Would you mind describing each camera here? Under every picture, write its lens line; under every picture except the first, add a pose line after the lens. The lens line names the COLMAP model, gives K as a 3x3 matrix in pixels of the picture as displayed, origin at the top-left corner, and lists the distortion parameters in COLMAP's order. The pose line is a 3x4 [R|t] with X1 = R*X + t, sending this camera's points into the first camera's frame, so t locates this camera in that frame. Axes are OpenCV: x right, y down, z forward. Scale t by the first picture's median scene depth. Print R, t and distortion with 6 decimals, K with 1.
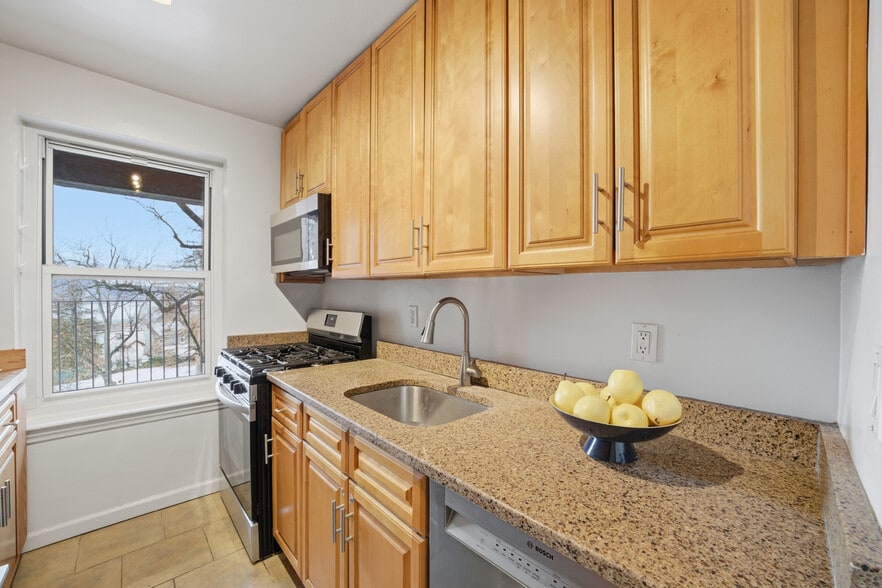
lens RADIAL K [[349.5, 0, 446.2], [0, 349.5, 295.2], [0, 0, 1]] dist [-0.038111, 0.008625]
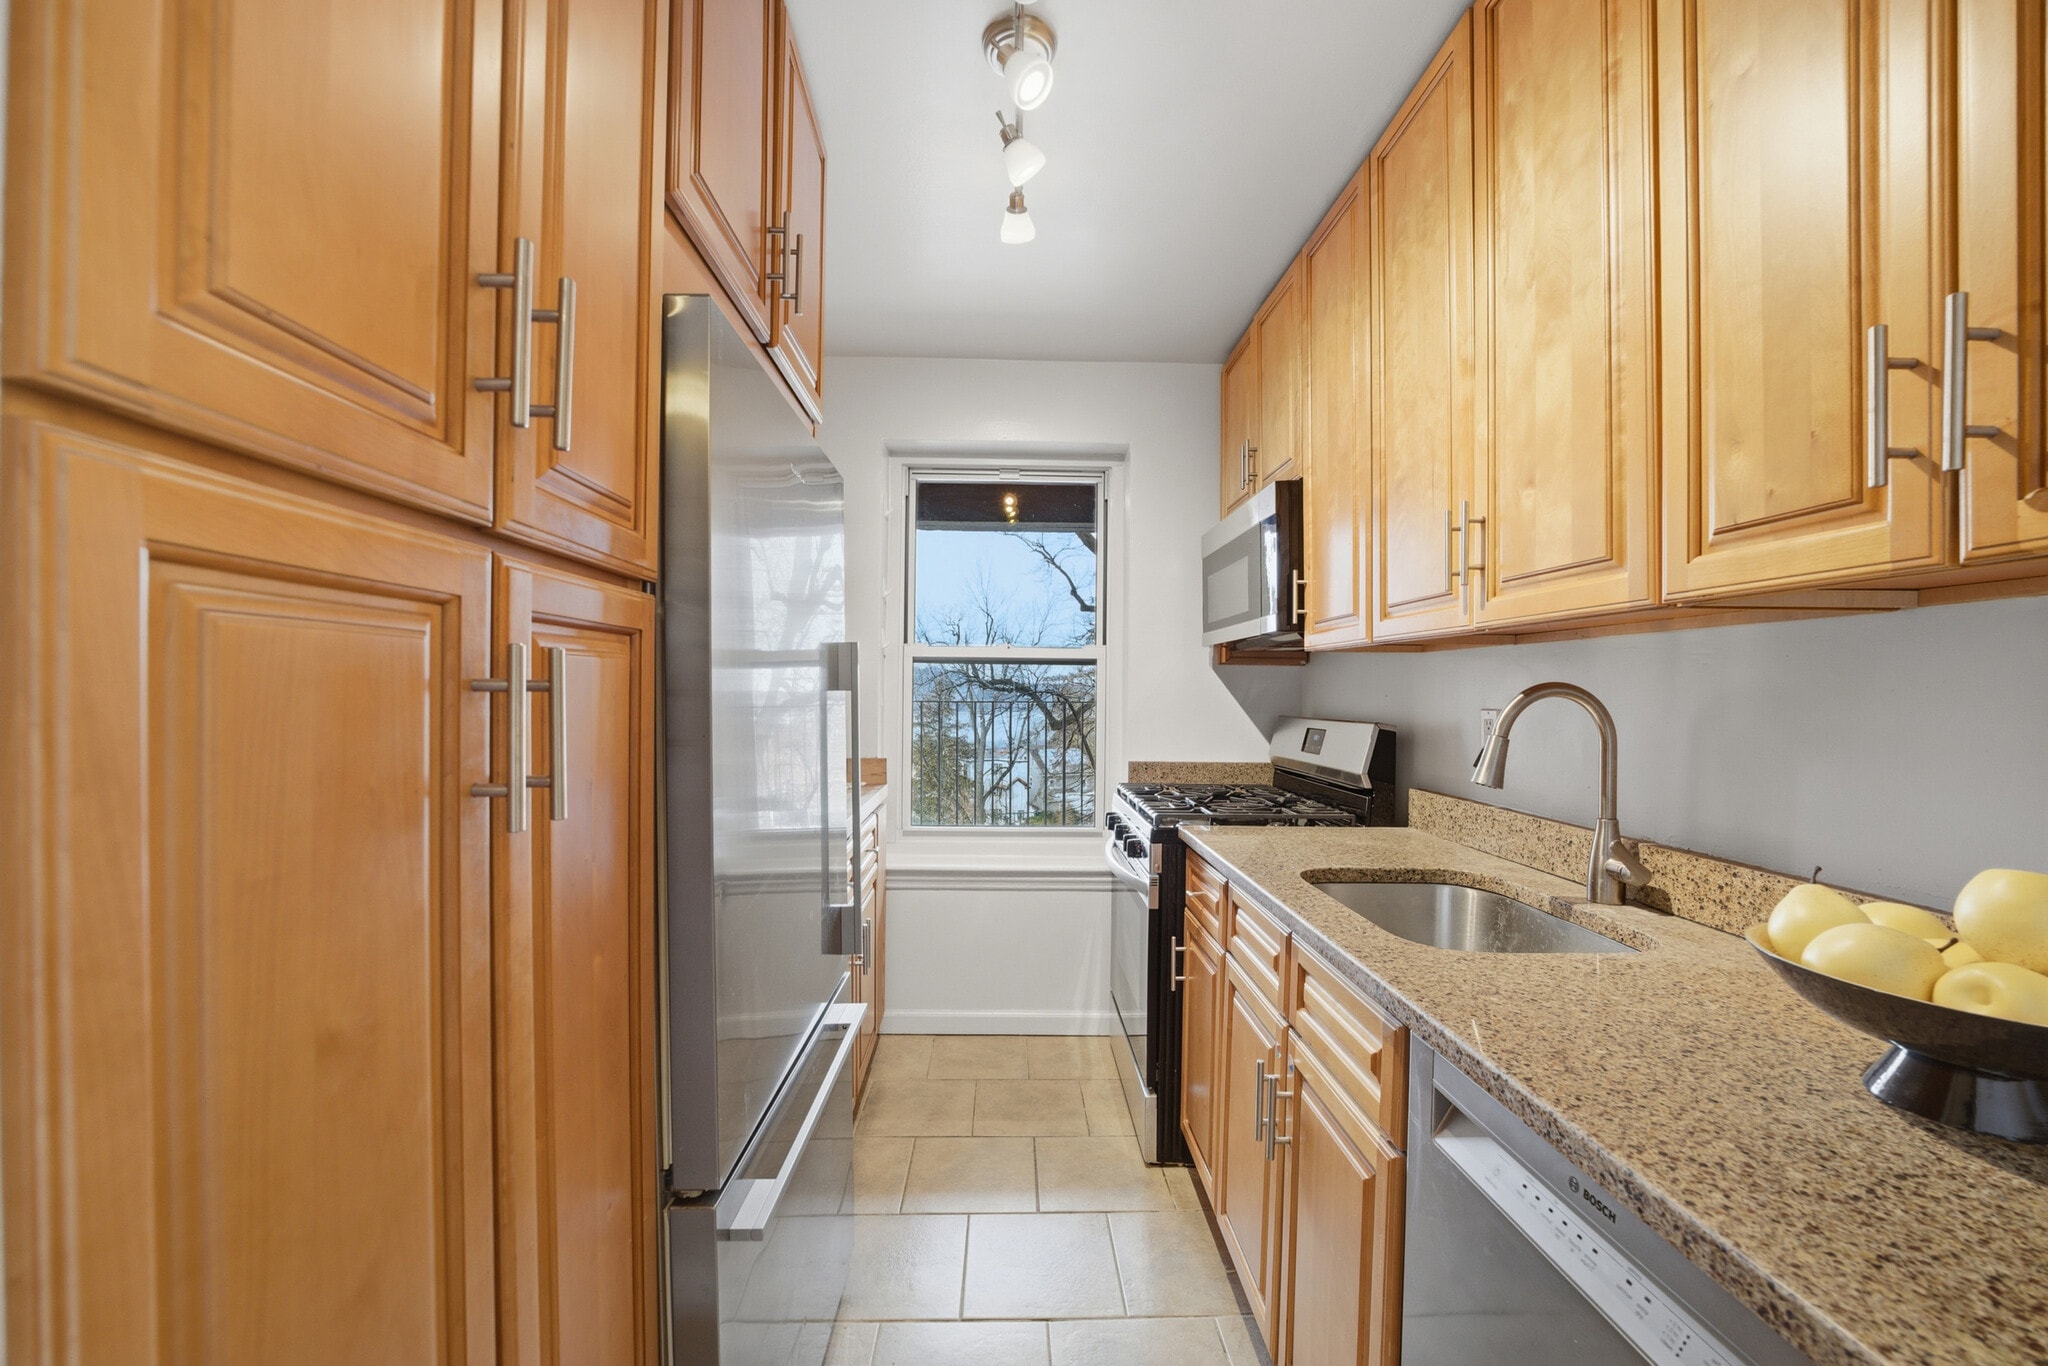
lens RADIAL K [[811.6, 0, 1036.1], [0, 811.6, 685.8], [0, 0, 1]] dist [-0.038111, 0.008625]
pose [[0.751746, -0.005666, -0.659428, 0.170721], [-0.009199, 0.999776, -0.019077, 0.033367], [0.659388, 0.020407, 0.751526, -0.125479]]
